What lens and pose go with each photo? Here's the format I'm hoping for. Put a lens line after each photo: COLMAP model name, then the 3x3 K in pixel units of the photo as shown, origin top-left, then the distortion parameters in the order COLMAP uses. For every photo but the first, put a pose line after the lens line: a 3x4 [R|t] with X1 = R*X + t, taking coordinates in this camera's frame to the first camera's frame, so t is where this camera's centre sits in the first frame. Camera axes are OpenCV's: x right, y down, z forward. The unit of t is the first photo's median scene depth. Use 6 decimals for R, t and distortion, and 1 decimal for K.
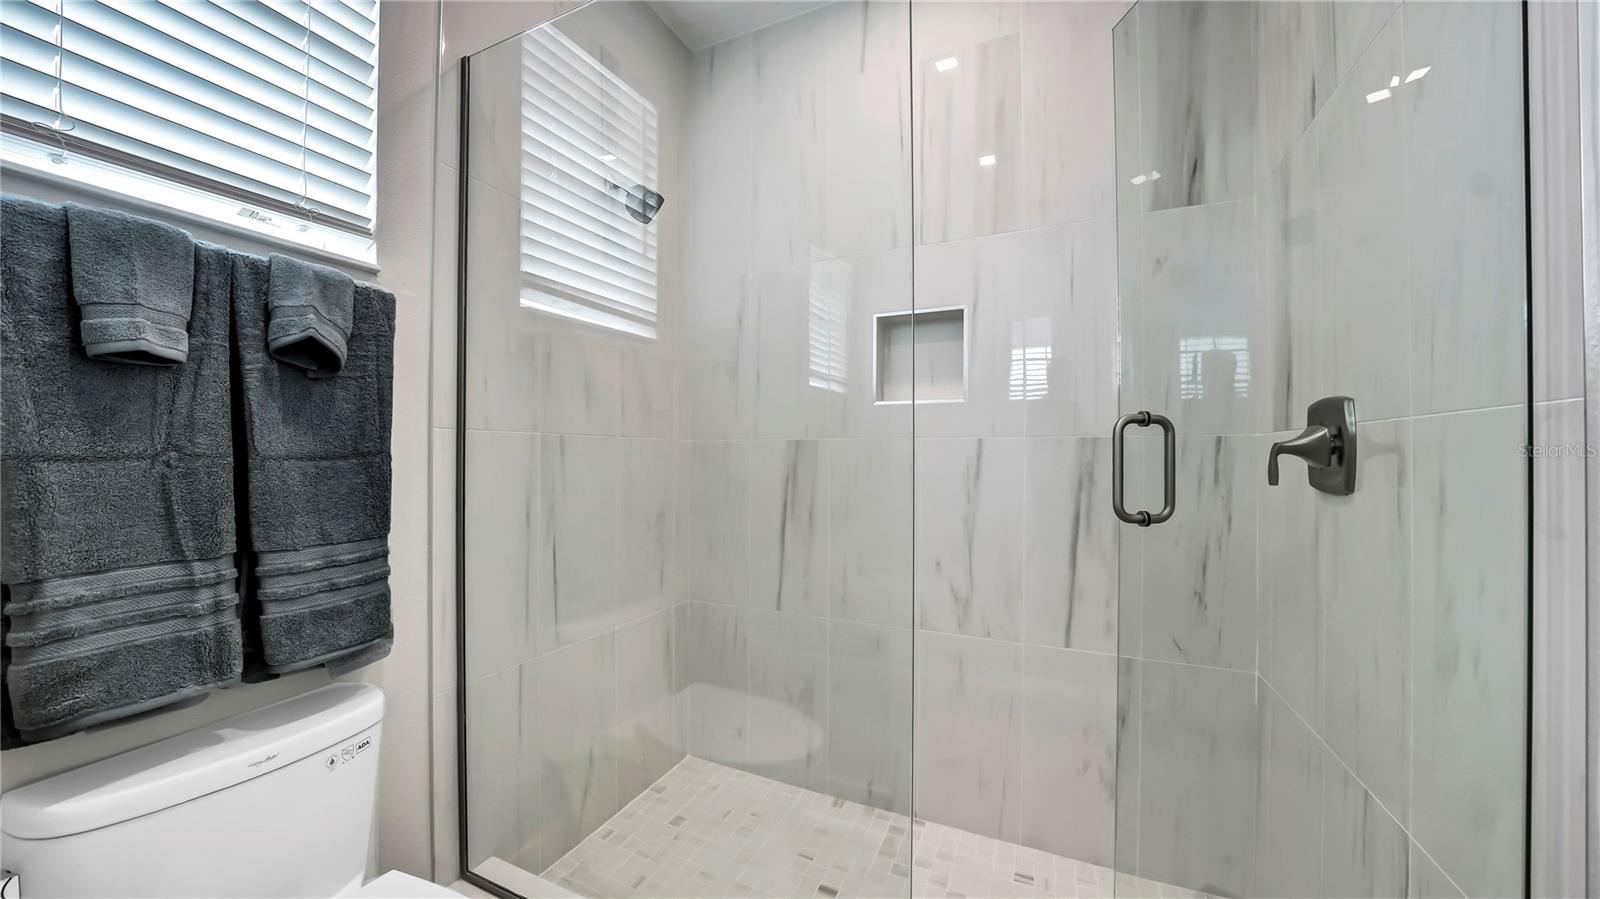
lens RADIAL K [[578.7, 0, 796.2], [0, 578.7, 454.6], [0, 0, 1]] dist [-0.020274, 0.001662]
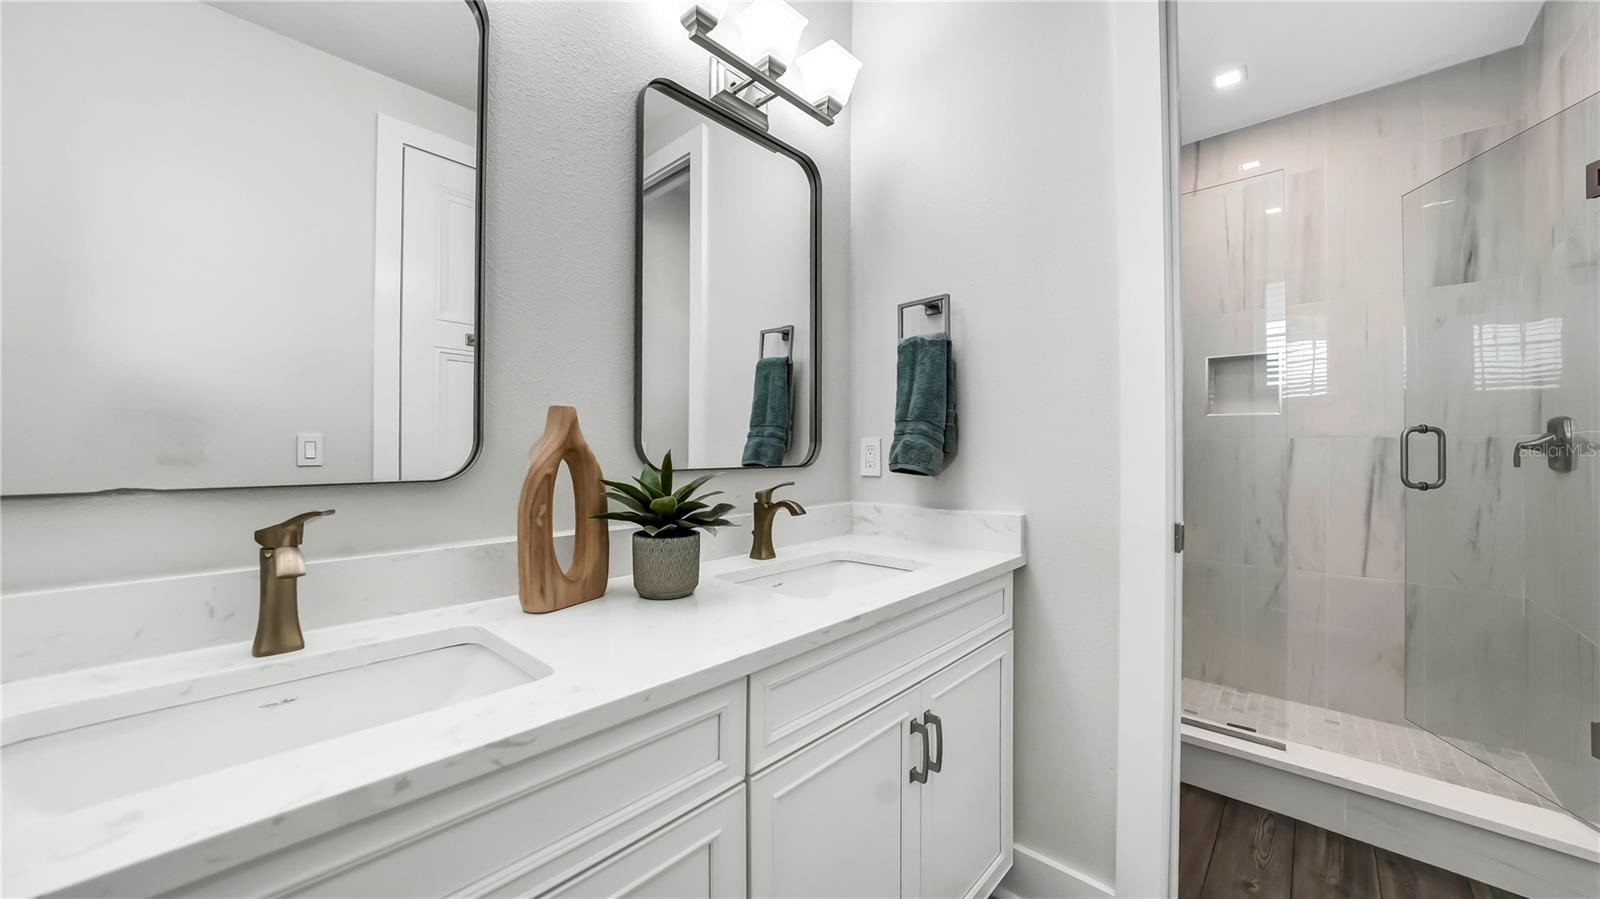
lens RADIAL K [[578.7, 0, 800.2], [0, 578.7, 445.9], [0, 0, 1]] dist [-0.020274, 0.001662]
pose [[0.950167, 0.000589, -0.311742, -0.530334], [-0.002043, 0.999989, -0.004338, 0.000911], [0.311735, 0.004759, 0.950157, -0.988486]]
